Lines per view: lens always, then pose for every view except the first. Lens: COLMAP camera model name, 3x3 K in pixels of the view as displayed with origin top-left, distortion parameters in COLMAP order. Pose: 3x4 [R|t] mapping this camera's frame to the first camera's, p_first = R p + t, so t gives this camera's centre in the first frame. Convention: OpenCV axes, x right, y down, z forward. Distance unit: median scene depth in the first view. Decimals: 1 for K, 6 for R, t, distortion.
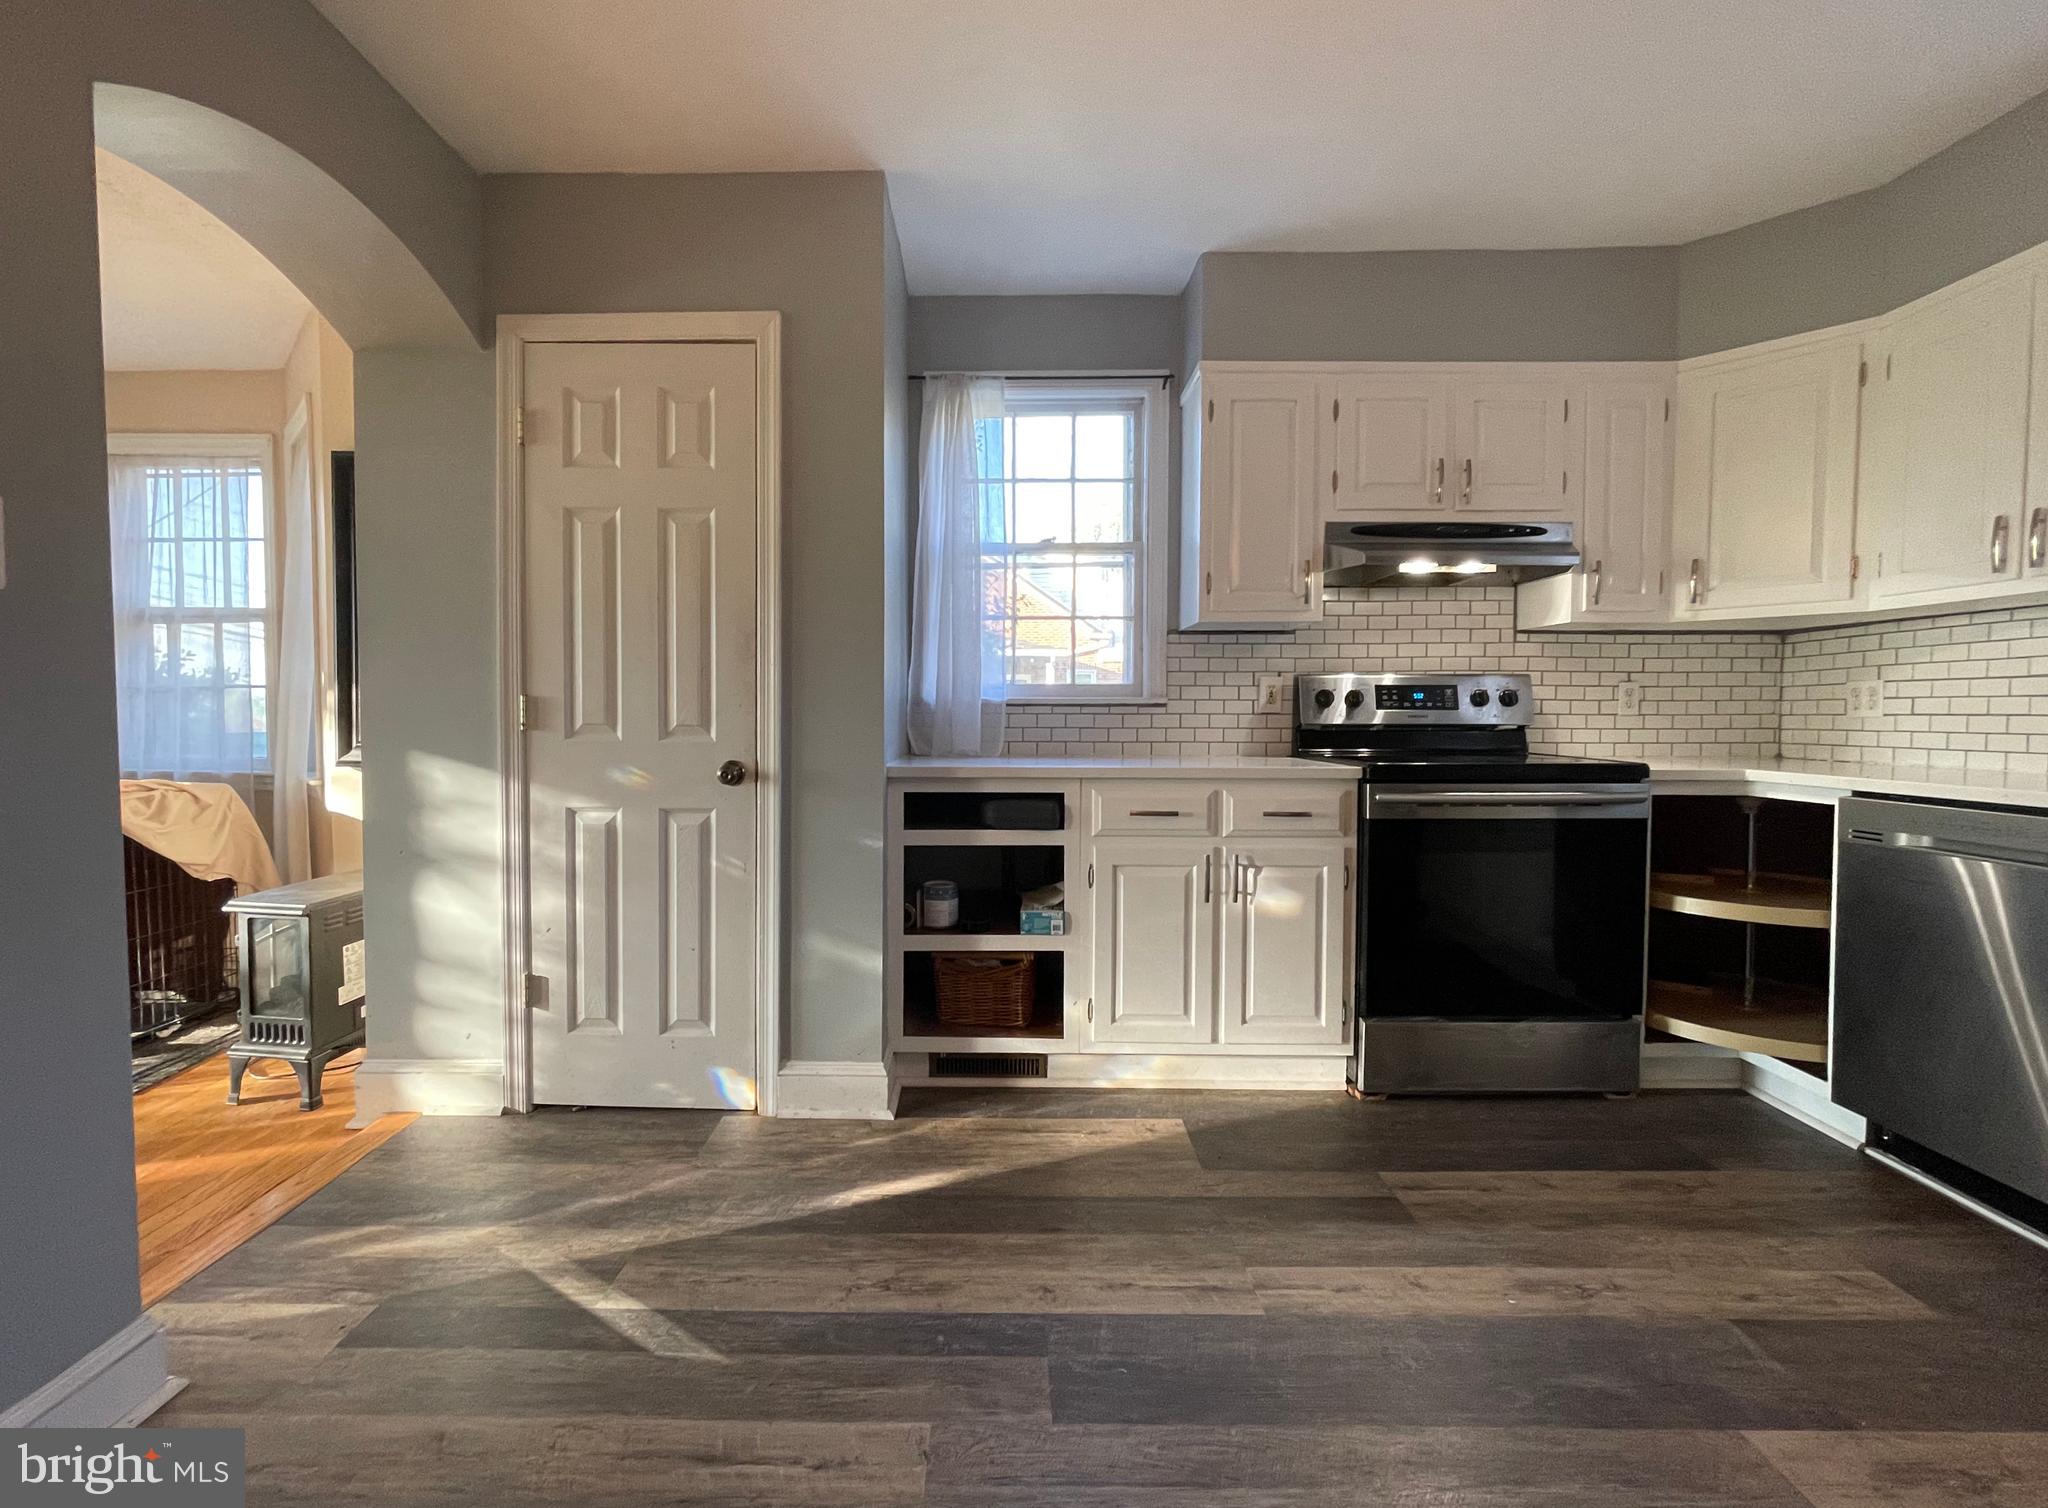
lens RADIAL K [[910.1, 0, 1024.0], [0, 910.1, 754.0], [0, 0, 1]] dist [0.006857, -0.000229]
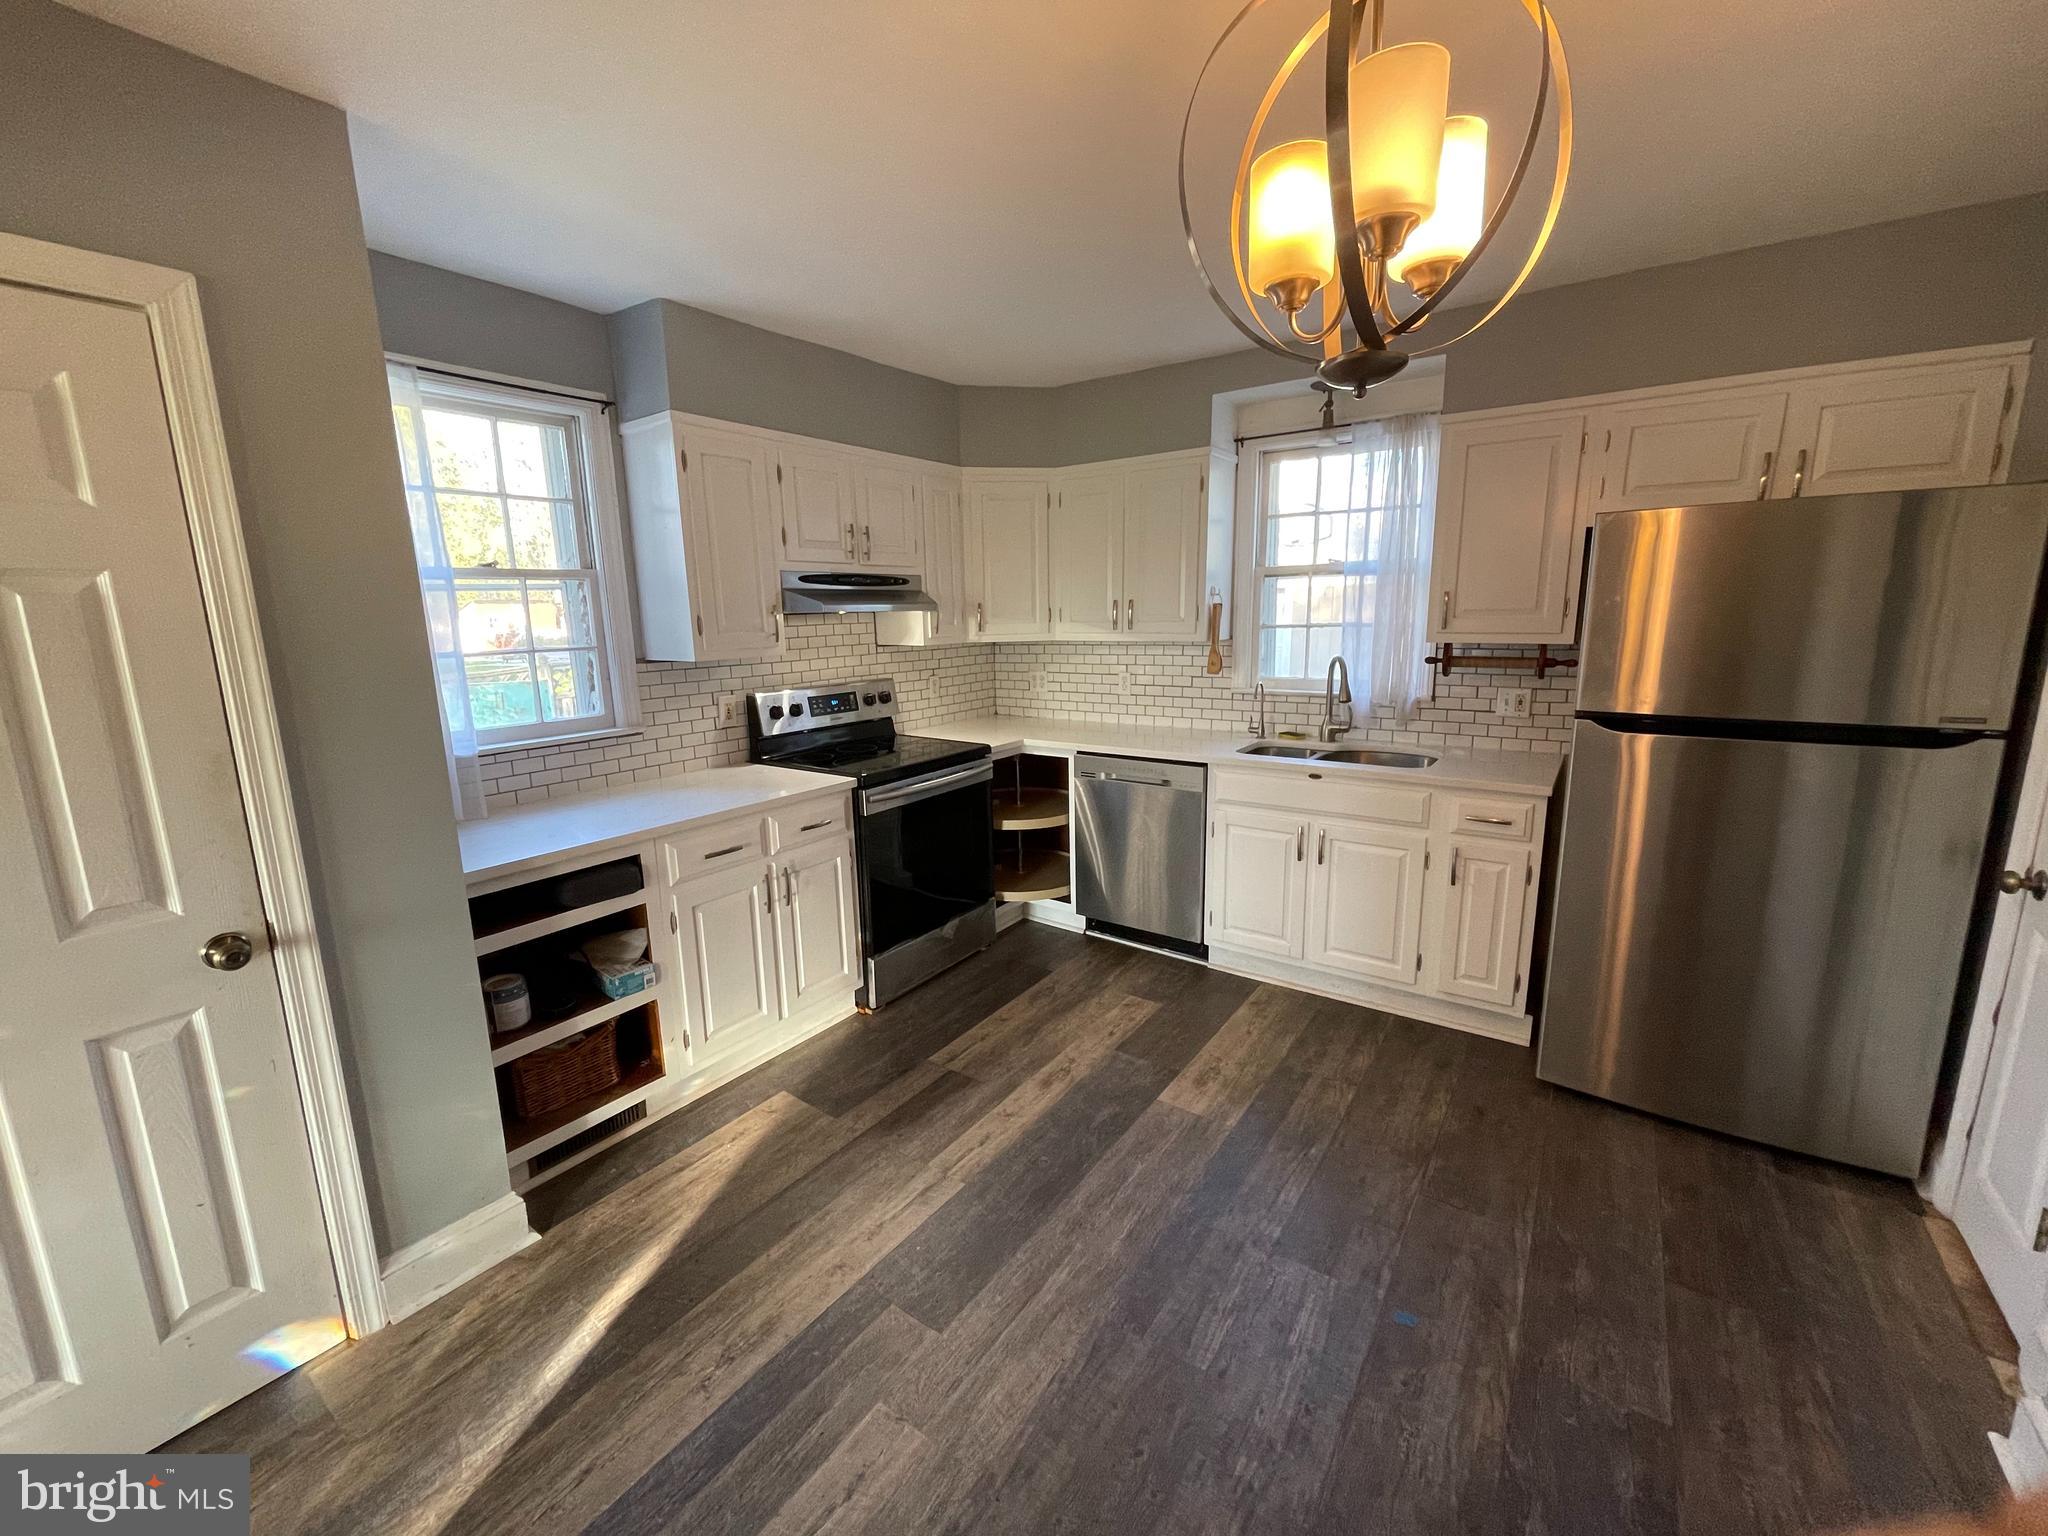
lens RADIAL K [[818.5, 0, 1024.0], [0, 818.5, 768.0], [0, 0, 1]] dist [-0.003549, 0.000502]
pose [[0.573479, -0.168057, 0.801797, -0.428193], [0.045797, 0.983778, 0.173444, -0.191028], [-0.817939, -0.062747, 0.571873, 0.129615]]
